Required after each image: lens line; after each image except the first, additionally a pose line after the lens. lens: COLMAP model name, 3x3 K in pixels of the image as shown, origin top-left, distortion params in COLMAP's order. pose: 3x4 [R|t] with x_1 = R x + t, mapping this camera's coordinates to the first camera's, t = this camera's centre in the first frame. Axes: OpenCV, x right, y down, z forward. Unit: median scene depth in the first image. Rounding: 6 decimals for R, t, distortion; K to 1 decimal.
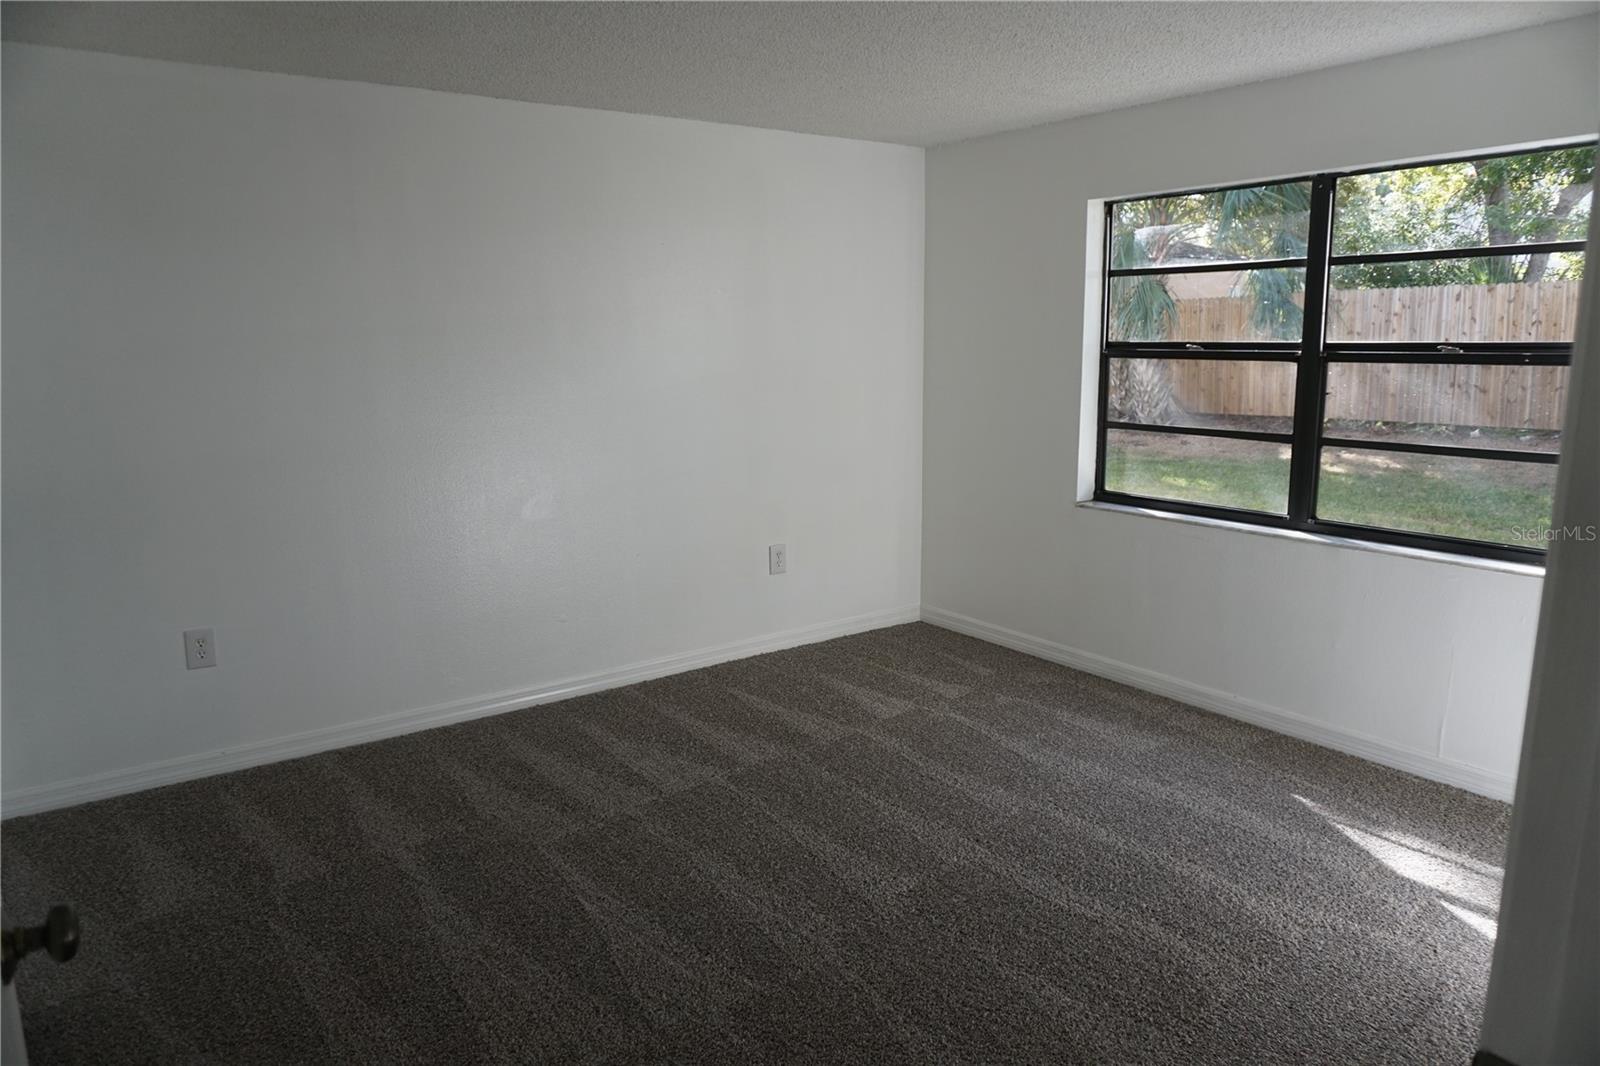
lens RADIAL K [[1073.7, 0, 802.7], [0, 1073.7, 535.6], [0, 0, 1]] dist [-0.044916, 0.031295]
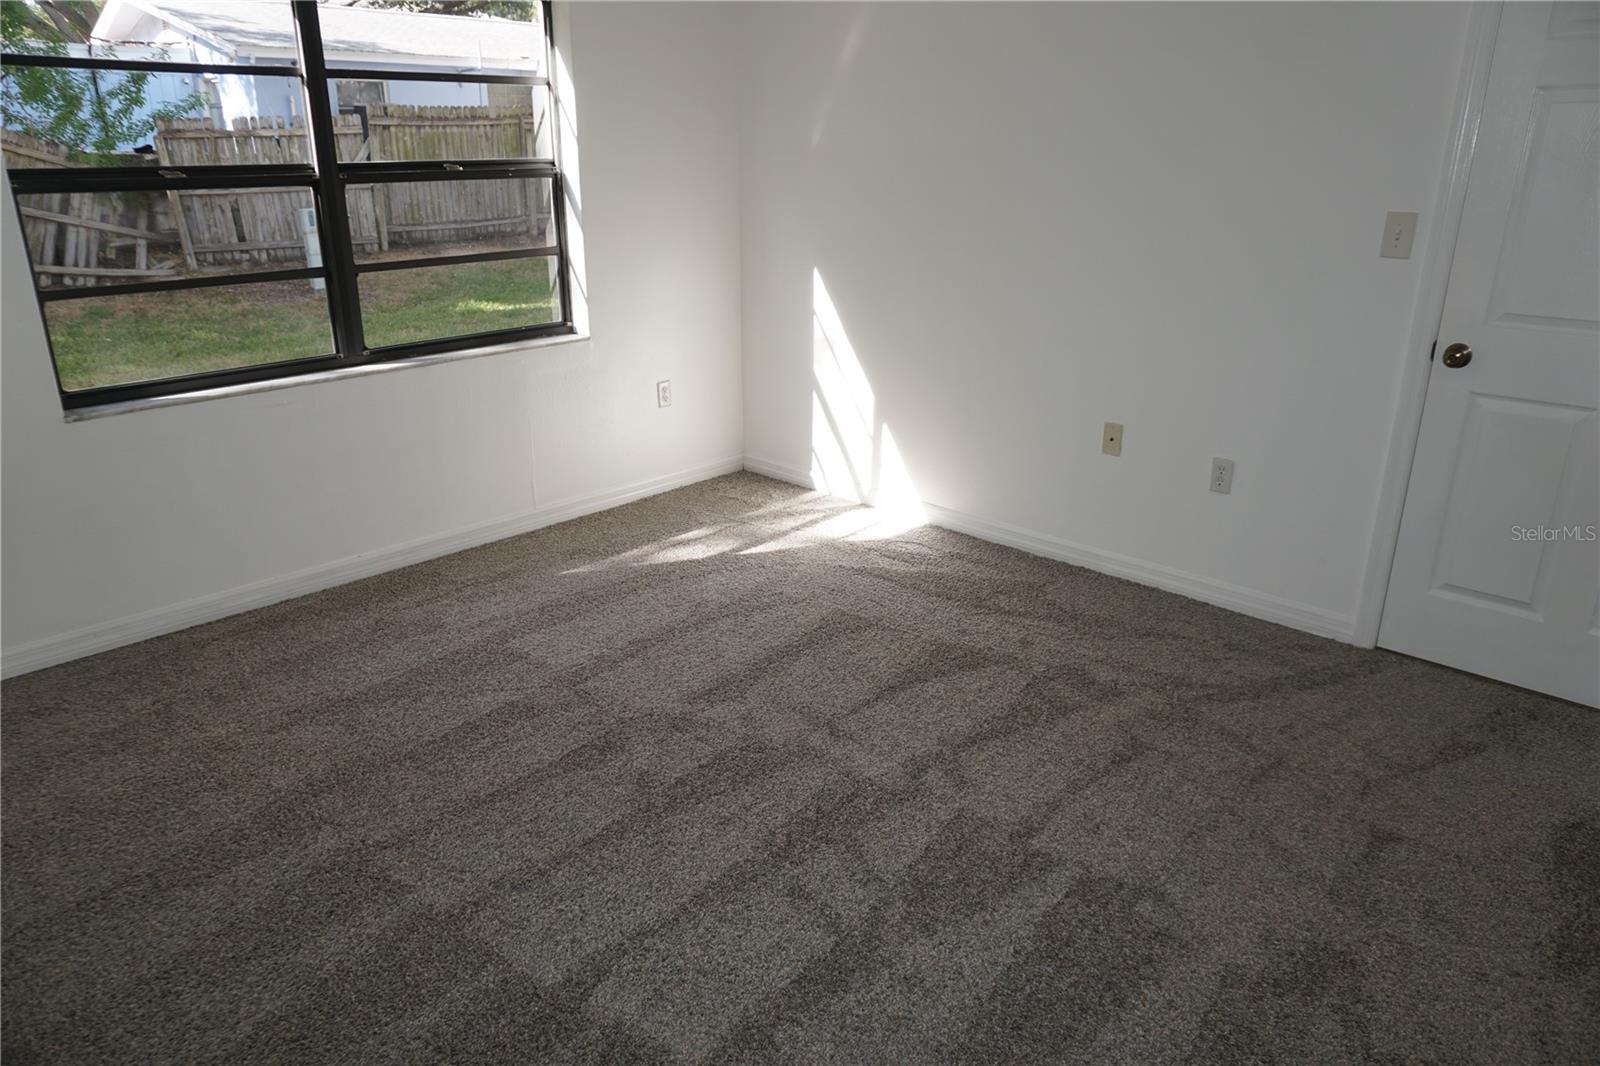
lens RADIAL K [[1073.7, 0, 802.7], [0, 1073.7, 535.6], [0, 0, 1]] dist [-0.044916, 0.031295]
pose [[-0.177690, -0.328162, 0.927759, -0.570839], [0.183139, 0.915265, 0.358818, -0.141012], [-0.966895, 0.233667, -0.102534, 0.774377]]
